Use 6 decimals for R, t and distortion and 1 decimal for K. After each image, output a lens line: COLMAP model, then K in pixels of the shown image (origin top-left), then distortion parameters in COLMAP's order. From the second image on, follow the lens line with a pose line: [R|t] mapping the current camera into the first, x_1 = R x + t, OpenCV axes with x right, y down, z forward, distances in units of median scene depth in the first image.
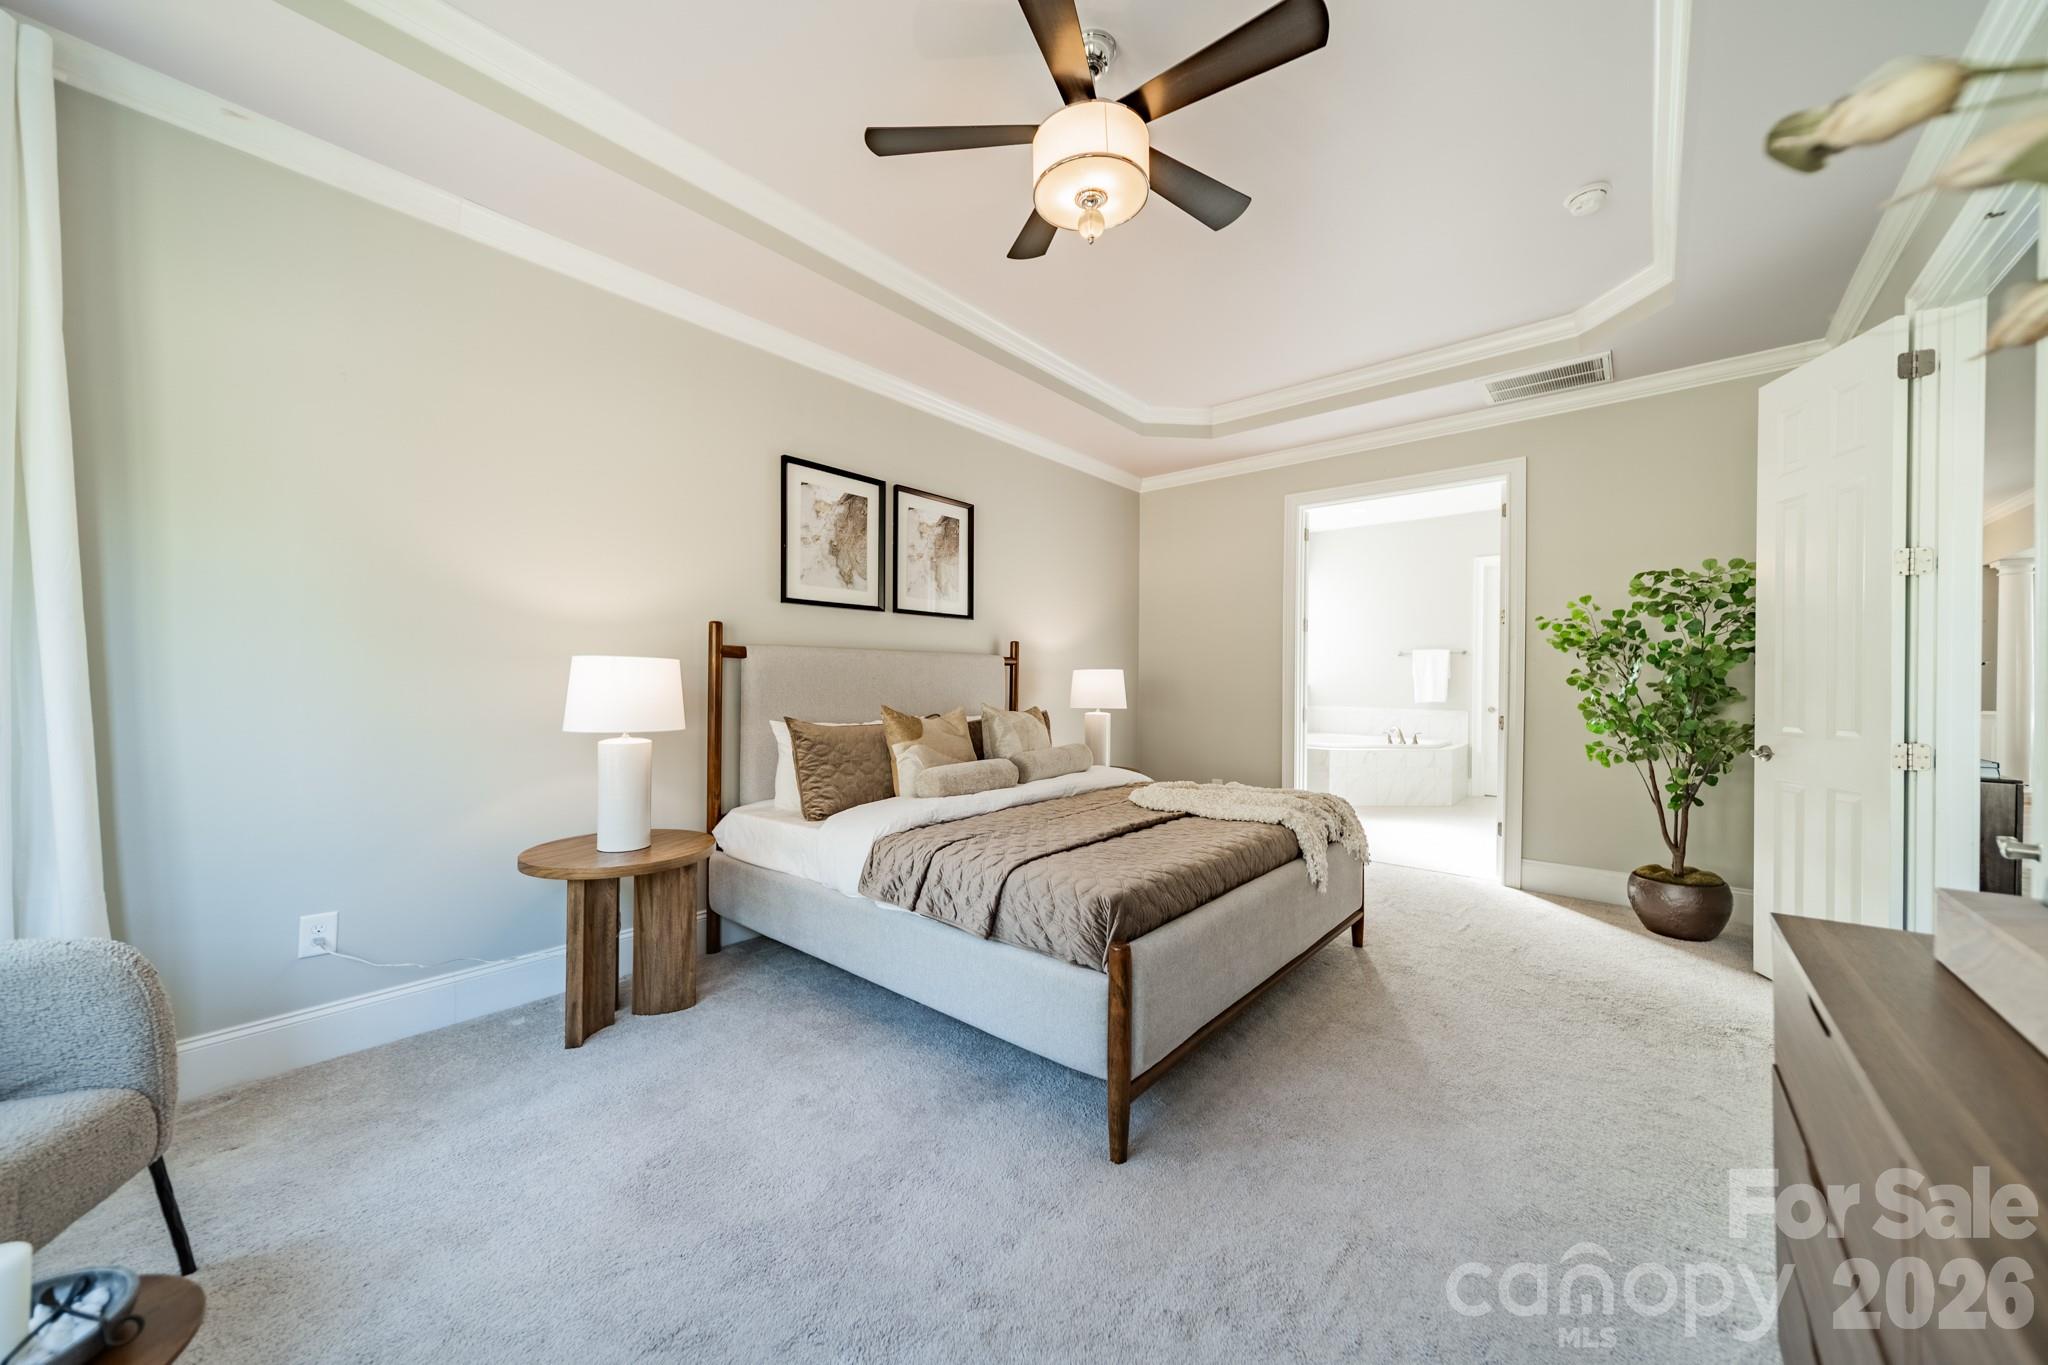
lens RADIAL K [[722.5, 0, 1027.8], [0, 722.5, 686.9], [0, 0, 1]] dist [0.009026, -0.000579]
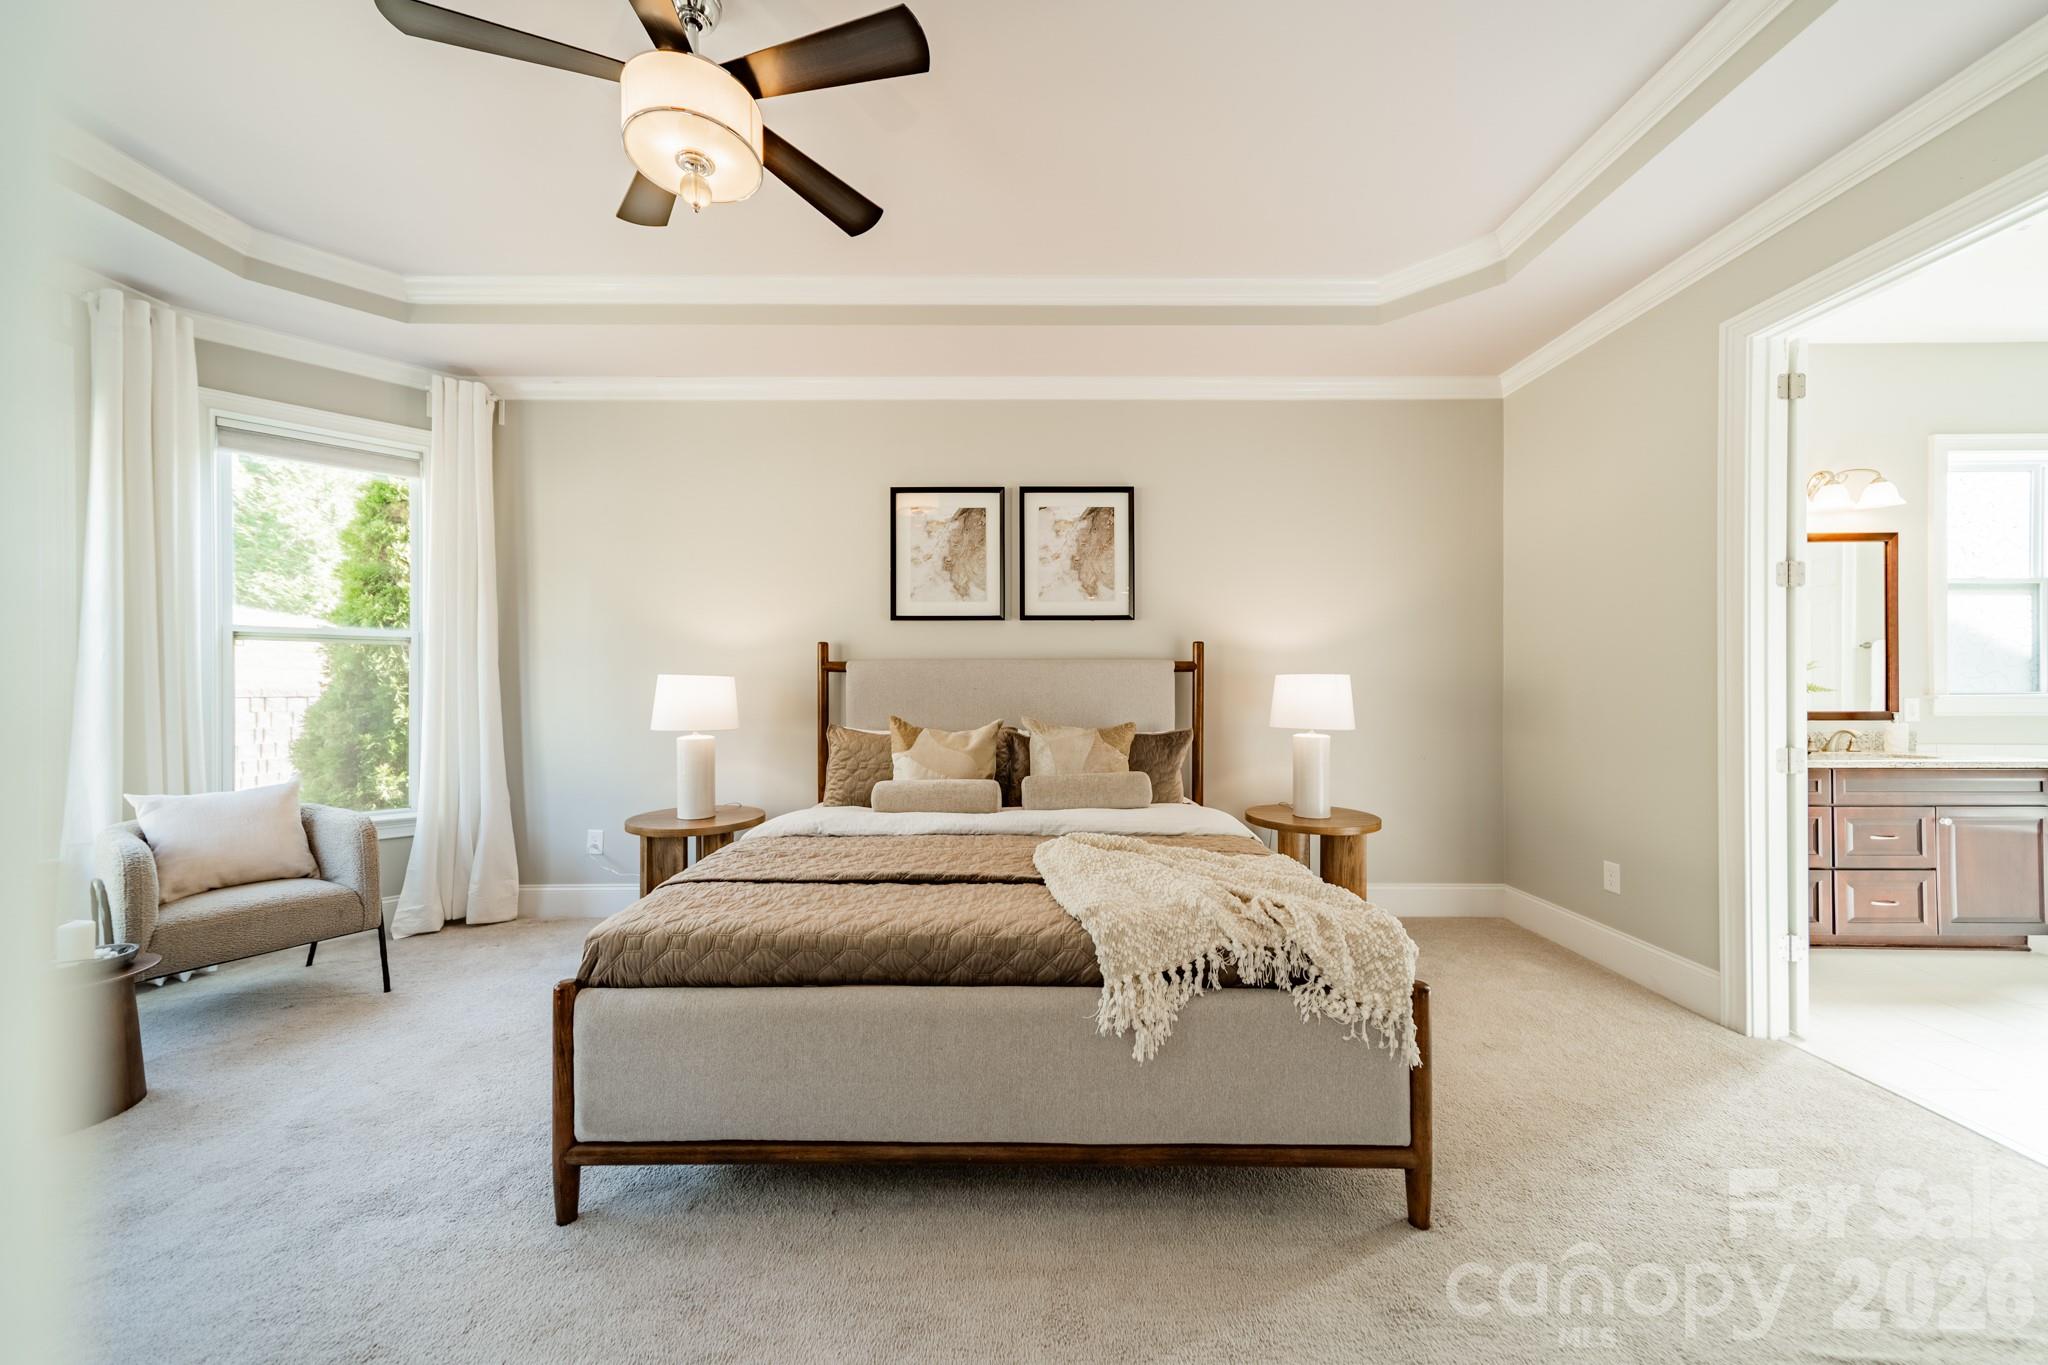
lens RADIAL K [[722.5, 0, 1030.8], [0, 722.5, 684.0], [0, 0, 1]] dist [0.009026, -0.000579]
pose [[0.644139, -0.010929, -0.764830, 0.587086], [-0.003611, 0.999843, -0.017329, -0.001139], [0.764900, 0.013924, 0.643999, 0.413863]]
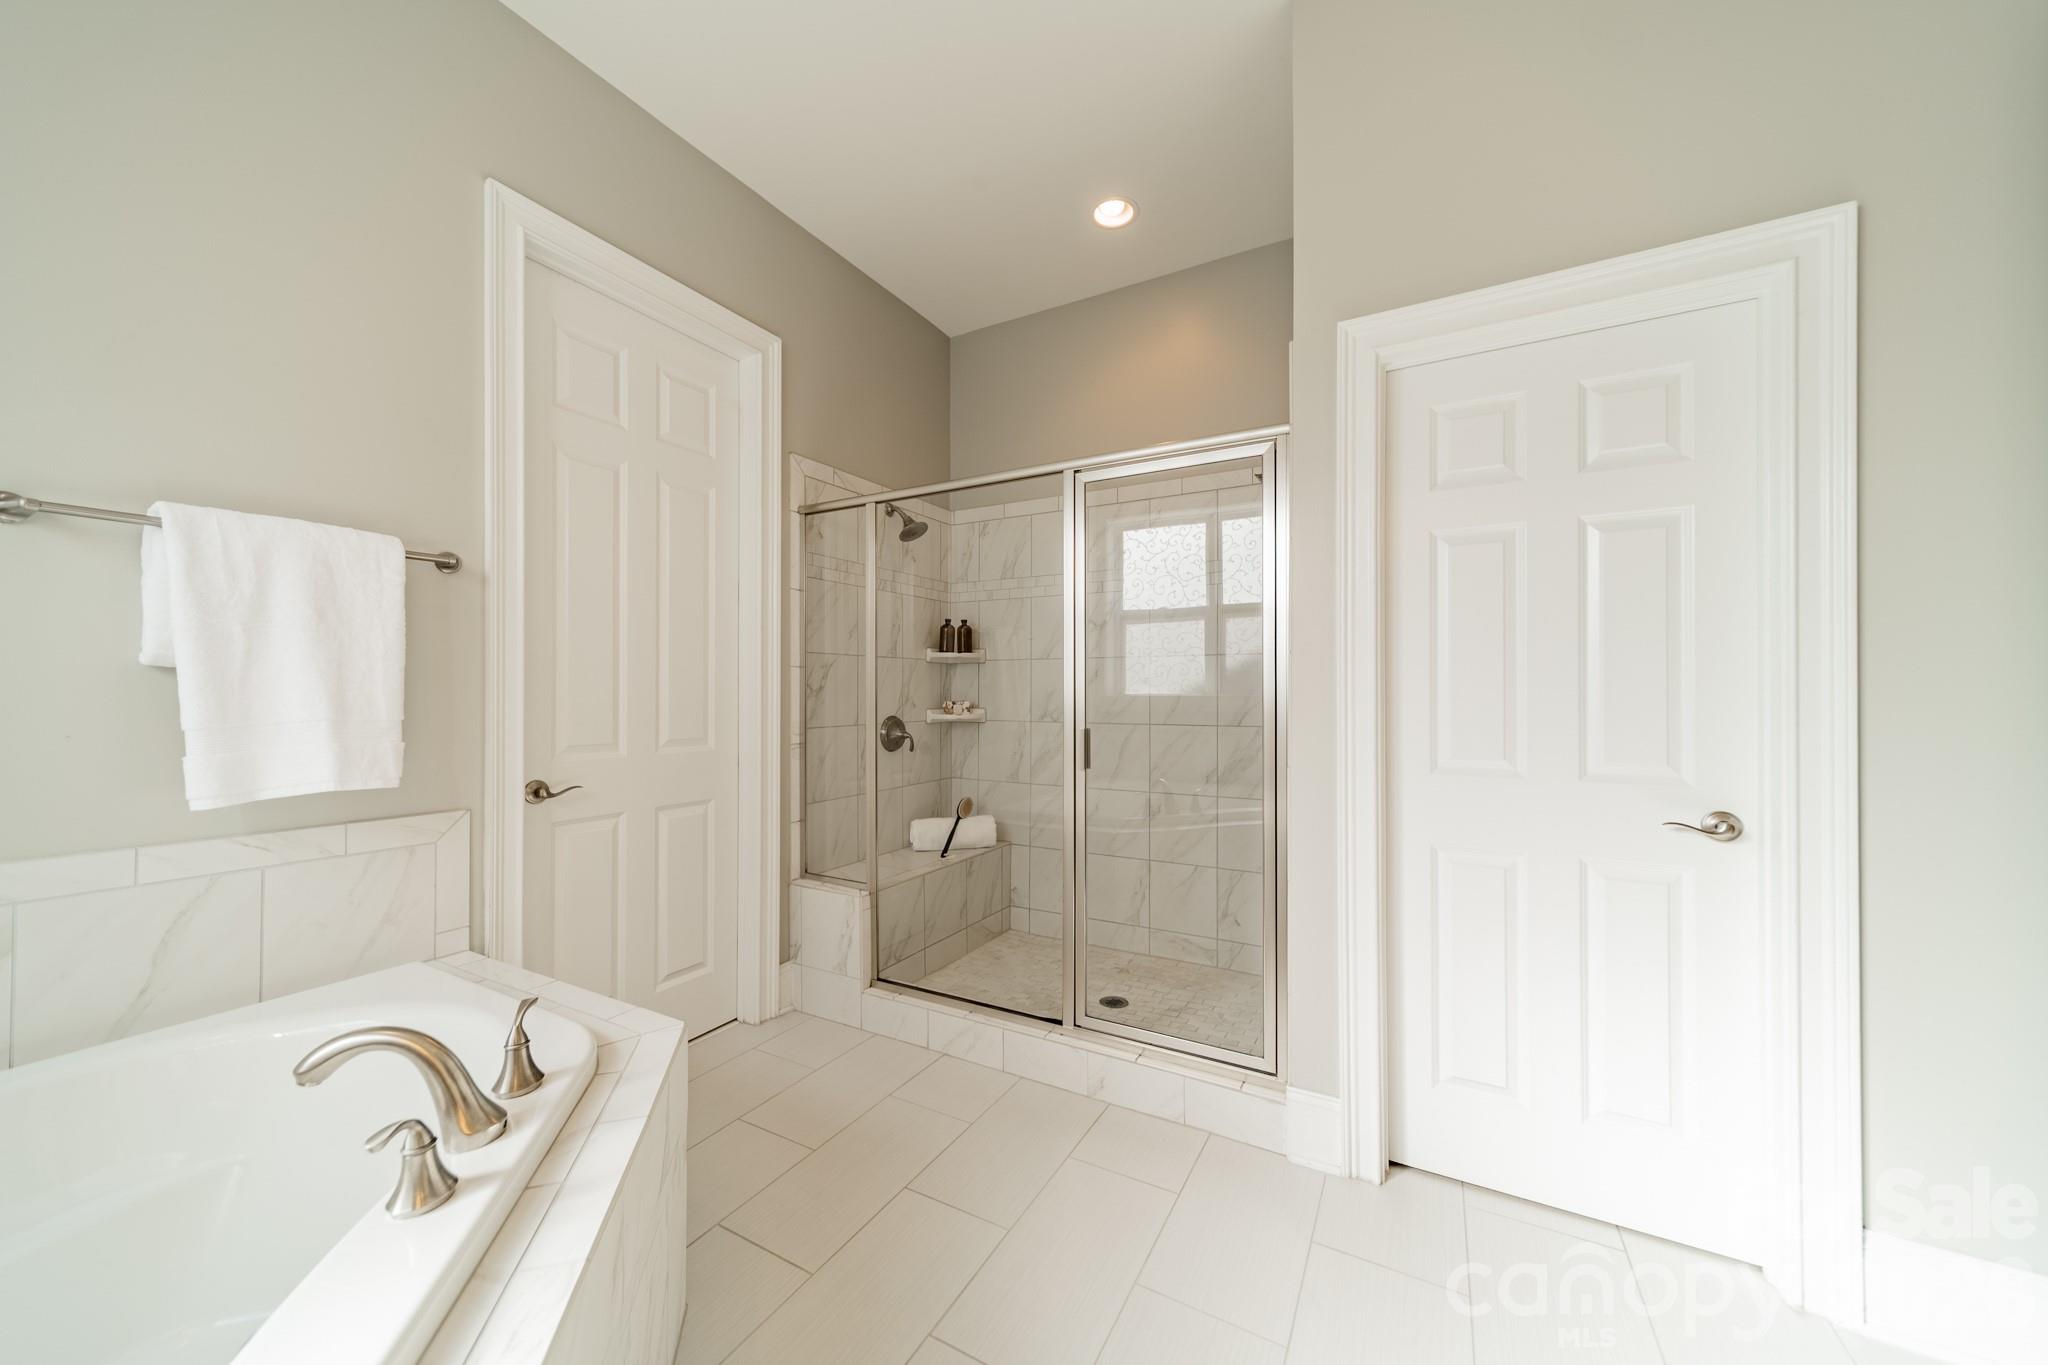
lens RADIAL K [[722.5, 0, 1025.3], [0, 722.5, 687.7], [0, 0, 1]] dist [0.009026, -0.000579]
pose [[-0.190929, -0.000084, 0.981604, 0.684348], [0.013517, 0.999905, 0.002715, -0.010910], [-0.981511, 0.013786, -0.190909, 1.757837]]
